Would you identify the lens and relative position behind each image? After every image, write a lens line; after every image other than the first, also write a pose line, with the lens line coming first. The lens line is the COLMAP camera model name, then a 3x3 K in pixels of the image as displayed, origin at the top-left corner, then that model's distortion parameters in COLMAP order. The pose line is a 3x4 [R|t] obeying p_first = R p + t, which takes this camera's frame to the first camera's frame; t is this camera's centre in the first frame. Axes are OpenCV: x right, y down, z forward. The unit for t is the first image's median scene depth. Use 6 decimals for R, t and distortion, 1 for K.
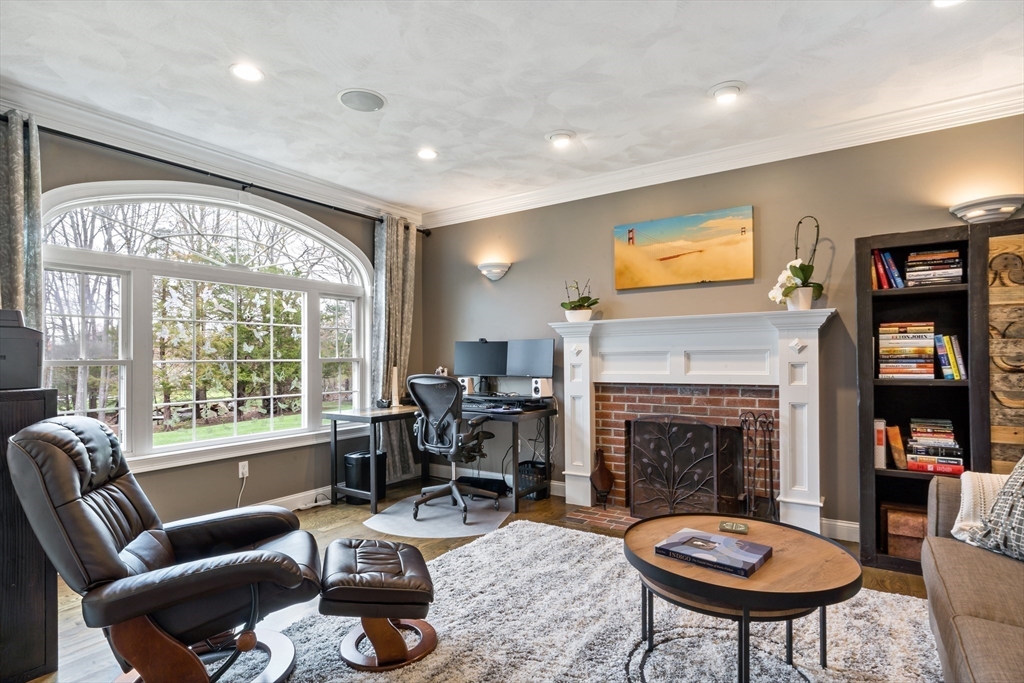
lens RADIAL K [[538.3, 0, 513.5], [0, 538.3, 346.0], [0, 0, 1]] dist [0.021102, 0.000311]
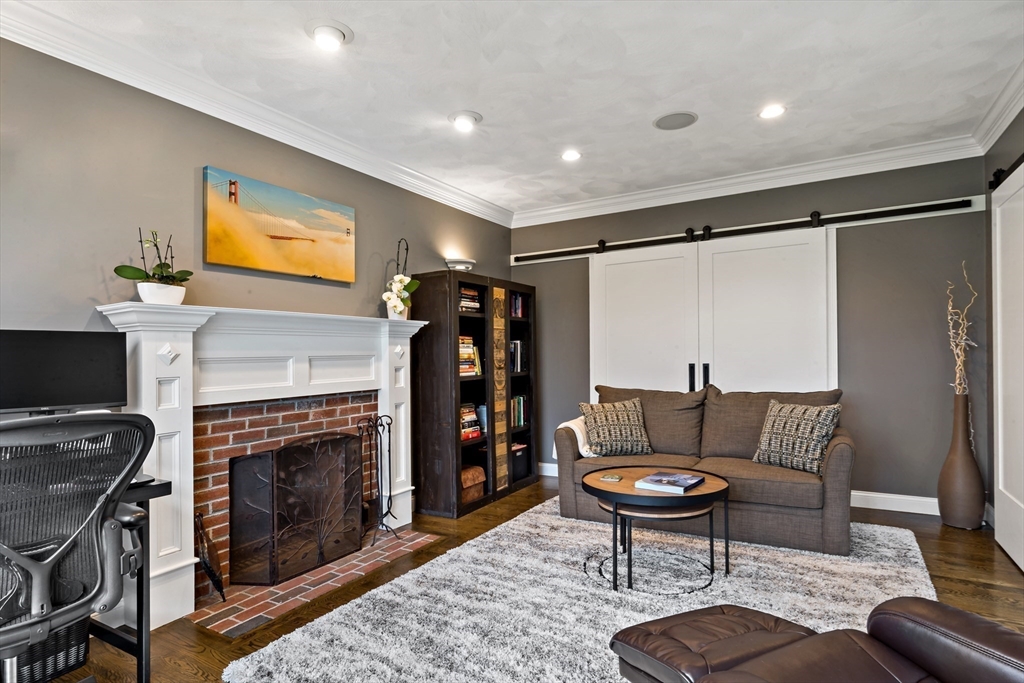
lens RADIAL K [[538.3, 0, 522.4], [0, 538.3, 357.2], [0, 0, 1]] dist [0.021102, 0.000311]
pose [[-0.049055, 0.013135, 0.998710, -0.534790], [0.007177, 0.999892, -0.012798, 0.023936], [-0.998770, 0.006540, -0.049144, 0.717741]]
